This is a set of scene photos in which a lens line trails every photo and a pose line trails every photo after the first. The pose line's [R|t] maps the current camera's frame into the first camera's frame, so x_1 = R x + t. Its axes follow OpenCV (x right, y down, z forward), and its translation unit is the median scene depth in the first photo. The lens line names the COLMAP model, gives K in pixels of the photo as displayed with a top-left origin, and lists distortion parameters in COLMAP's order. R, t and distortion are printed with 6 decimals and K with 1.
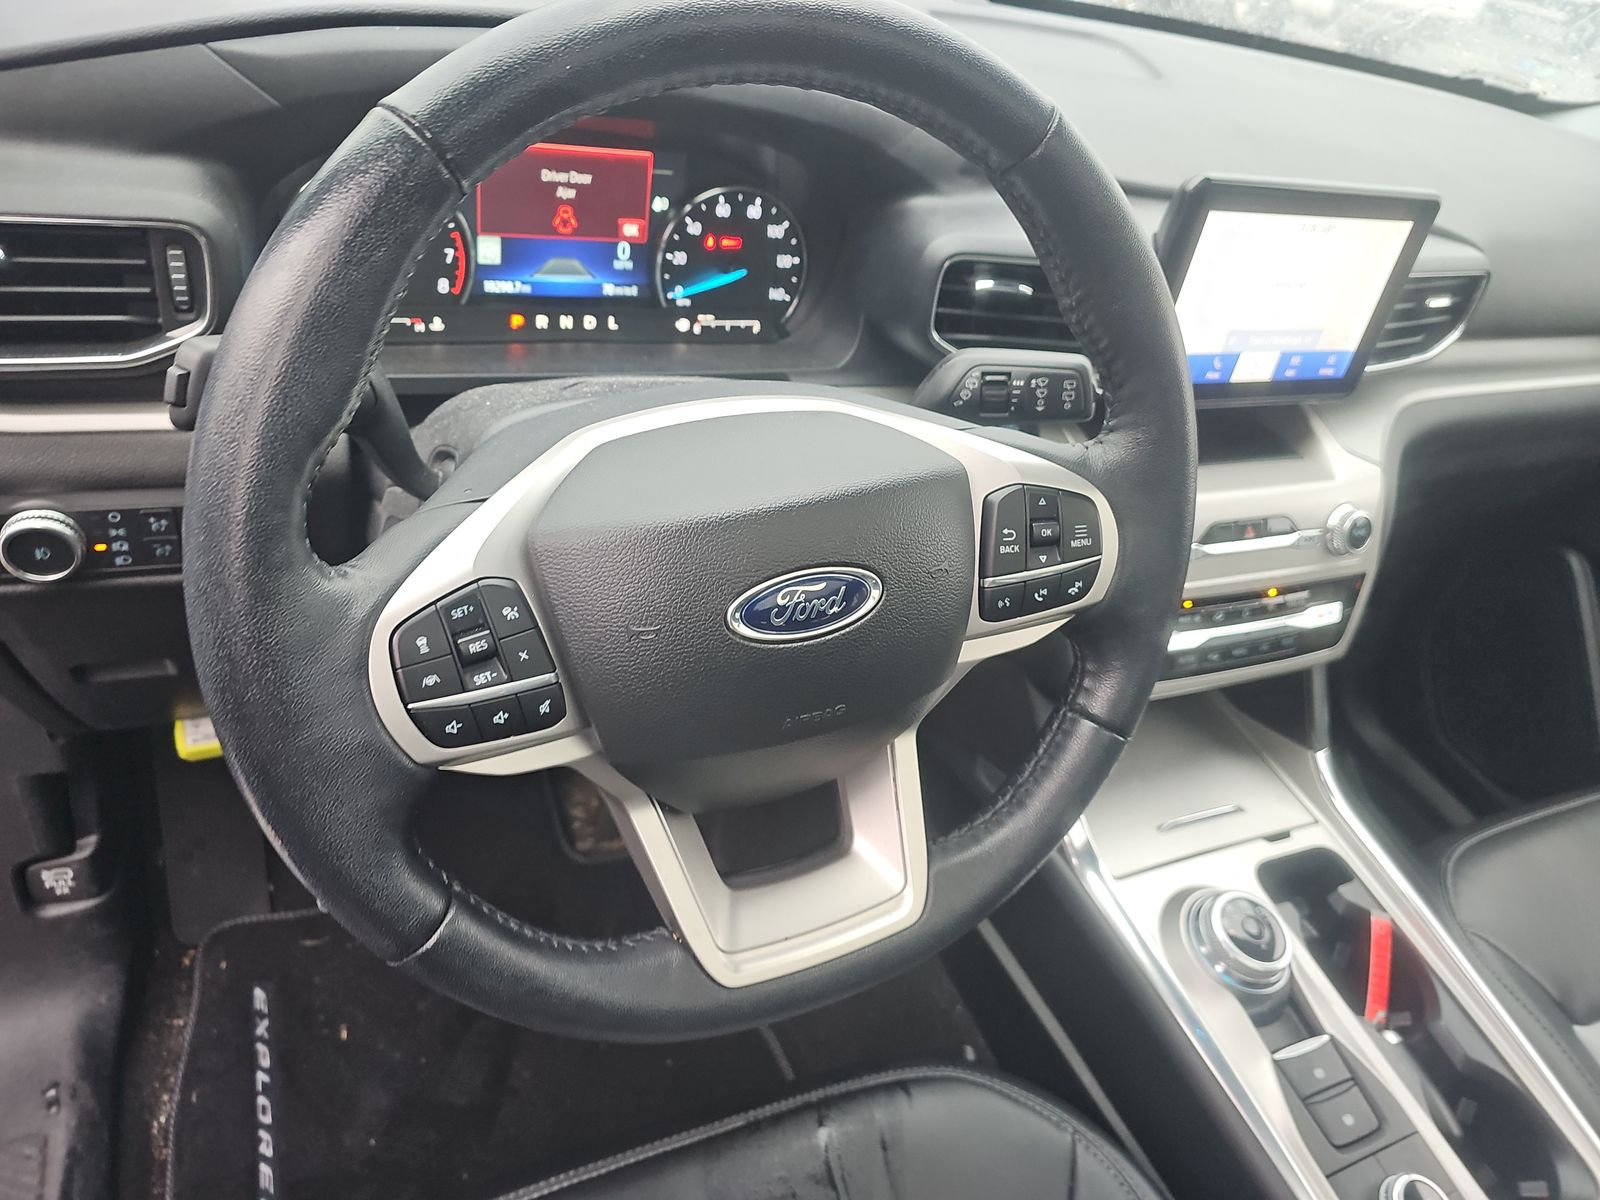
lens RADIAL K [[1085.8, 0, 807.3], [0, 1085.8, 595.7], [0, 0, 1]] dist [0.046909, -0.000898]
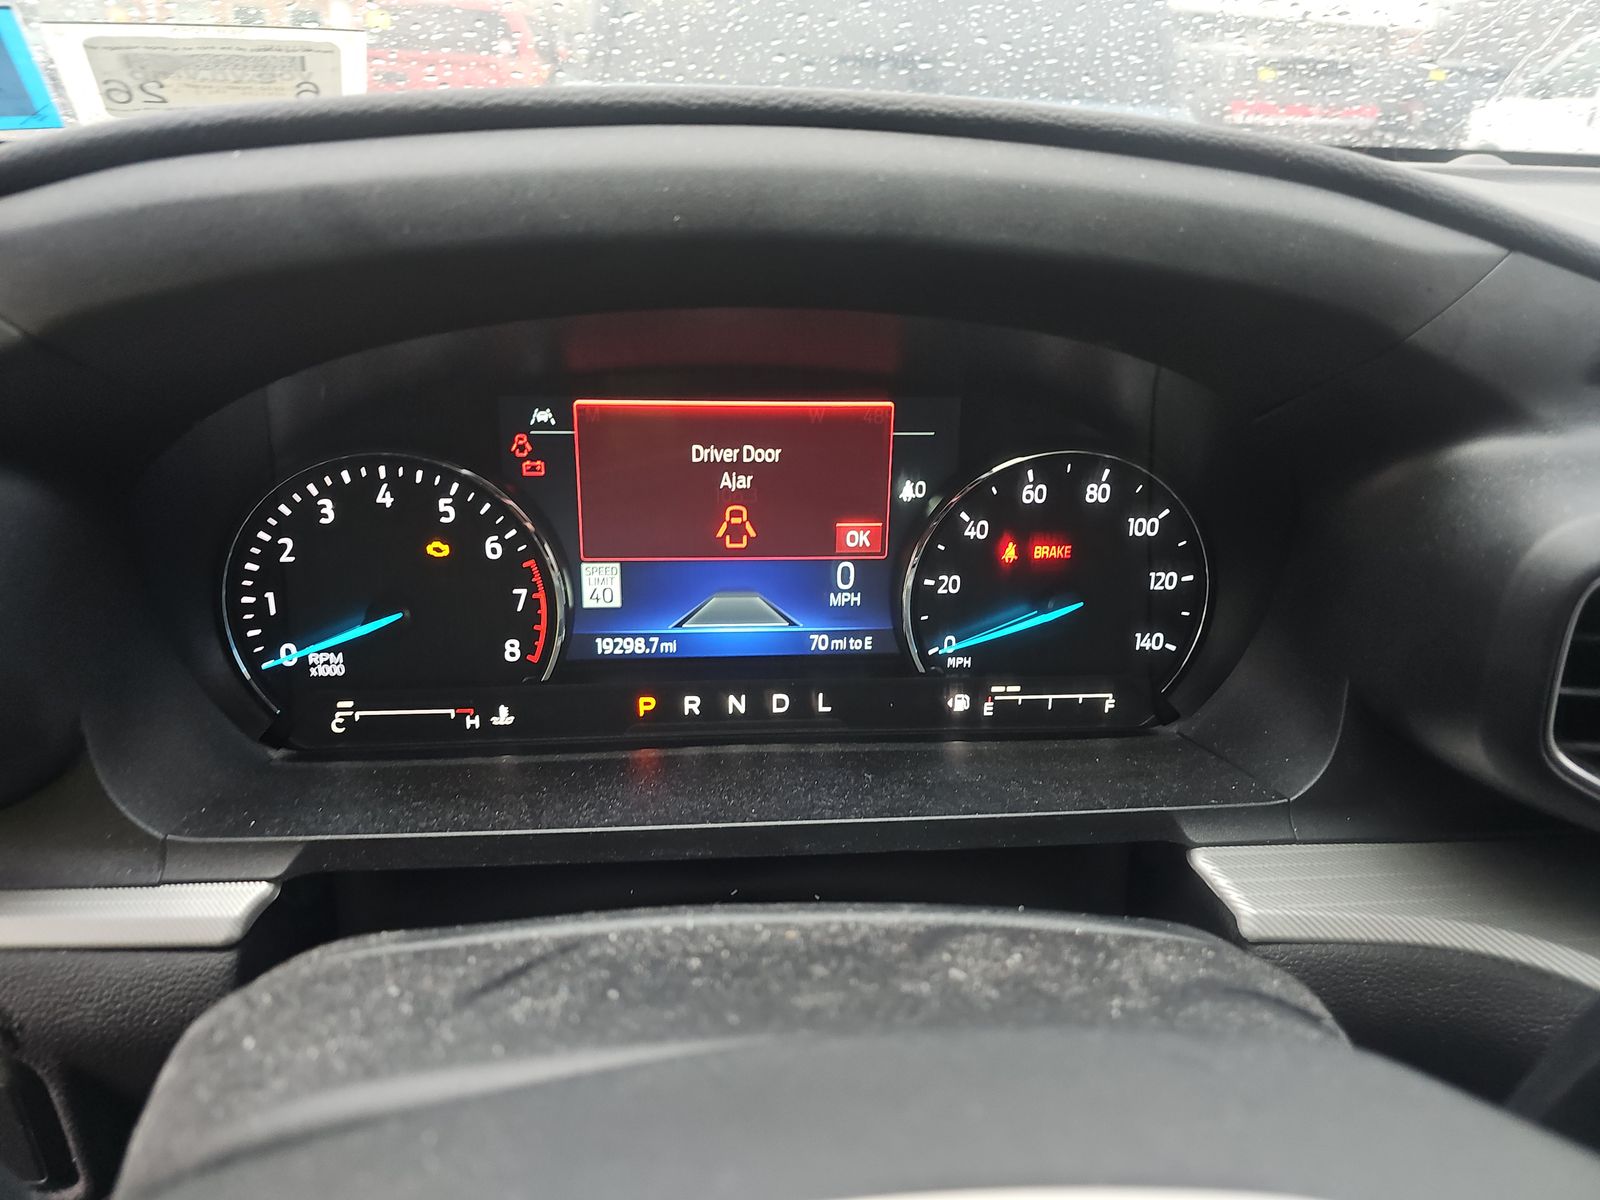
lens RADIAL K [[1085.8, 0, 803.3], [0, 1085.8, 605.8], [0, 0, 1]] dist [0.046909, -0.000898]
pose [[0.929089, -0.019077, -0.369365, 0.011375], [-0.072469, 0.969921, -0.232381, -0.174531], [0.362688, 0.242670, 0.899760, 0.512577]]
